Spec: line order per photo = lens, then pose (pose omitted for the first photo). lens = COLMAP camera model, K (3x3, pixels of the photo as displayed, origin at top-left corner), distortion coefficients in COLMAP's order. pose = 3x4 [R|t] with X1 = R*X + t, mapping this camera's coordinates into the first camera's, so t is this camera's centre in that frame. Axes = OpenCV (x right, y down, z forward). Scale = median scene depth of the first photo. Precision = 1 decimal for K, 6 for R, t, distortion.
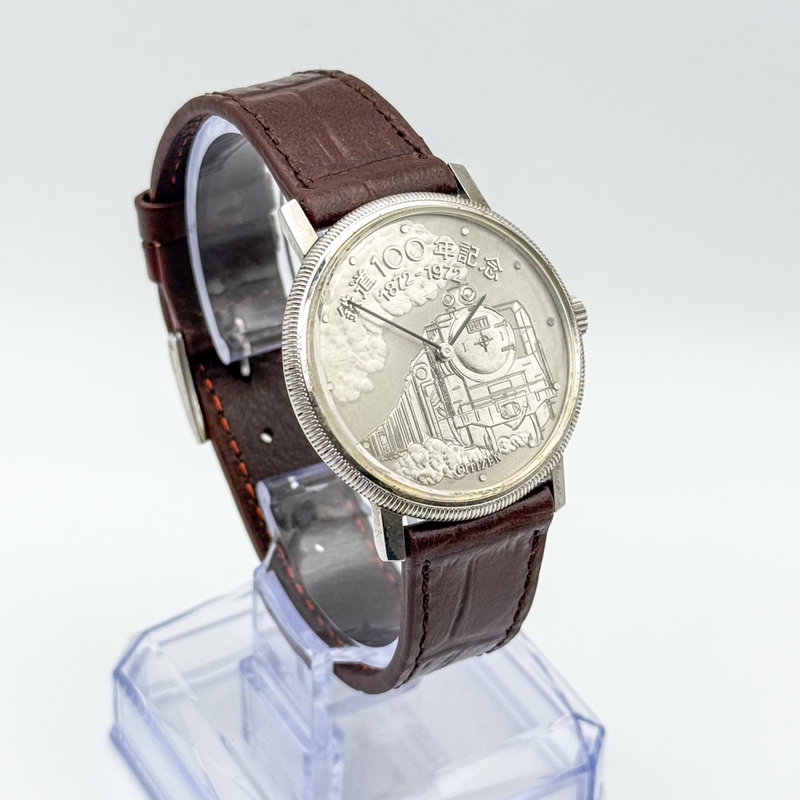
lens RADIAL K [[2620.1, 0, 400.0], [0, 2620.1, 400.0], [0, 0, 1]] dist [0.190131, 2.052378]
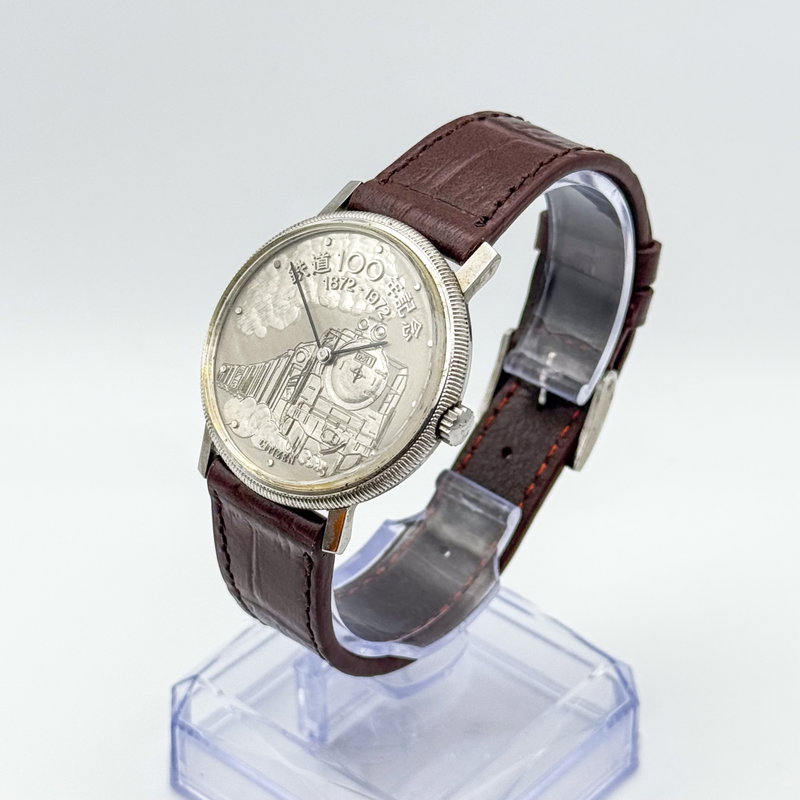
lens RADIAL K [[2620.1, 0, 400.0], [0, 2620.1, 400.0], [0, 0, 1]] dist [0.190131, 2.052378]
pose [[0.310639, 0.516229, -0.798130, 0.893328], [-0.553939, 0.780664, 0.289335, -0.331849], [0.772435, 0.352237, 0.528464, 0.450874]]
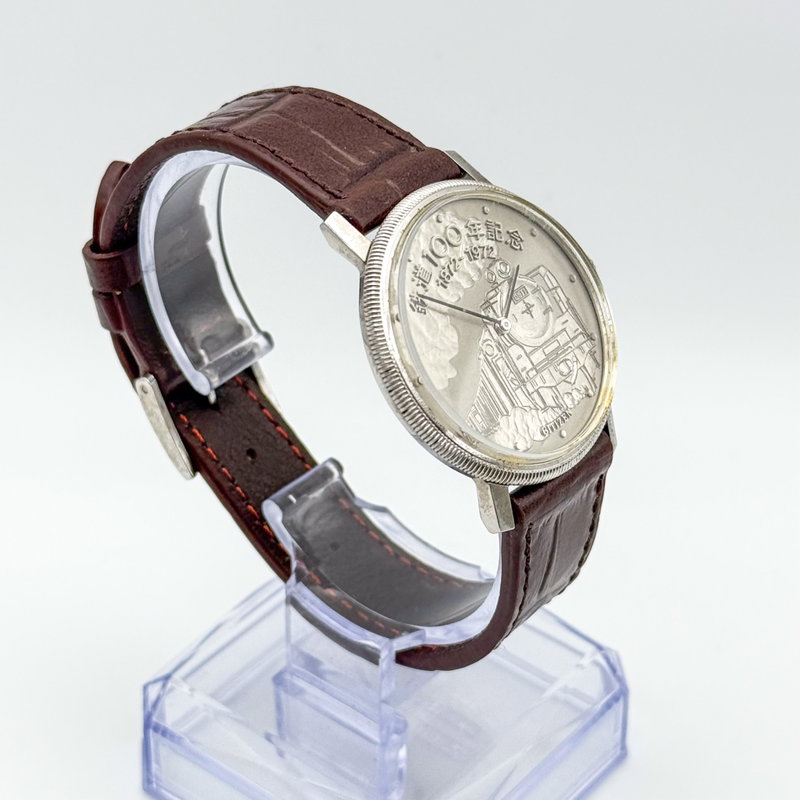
lens RADIAL K [[2620.1, 0, 400.0], [0, 2620.1, 400.0], [0, 0, 1]] dist [0.190131, 2.052378]
pose [[0.934870, -0.217590, 0.280488, -0.317404], [0.217726, 0.975515, 0.031077, -0.030420], [-0.280382, 0.032017, 0.959354, 0.008707]]
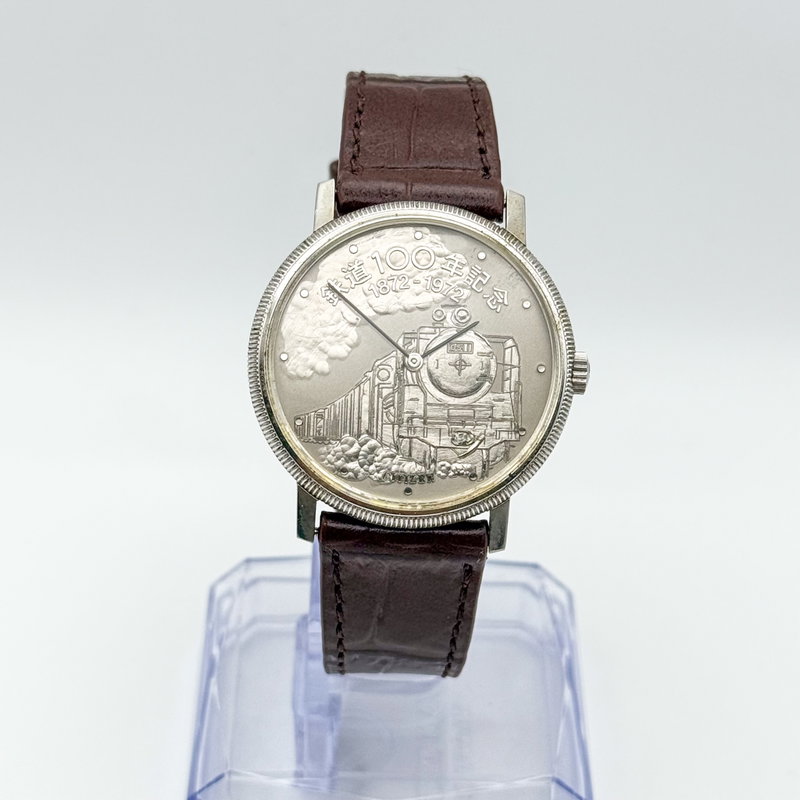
lens RADIAL K [[2620.1, 0, 400.0], [0, 2620.1, 400.0], [0, 0, 1]] dist [0.190131, 2.052378]
pose [[0.859071, 0.297585, -0.416462, 0.433544], [-0.301540, 0.951686, 0.058021, -0.060703], [0.413607, 0.075736, 0.907300, 0.078988]]
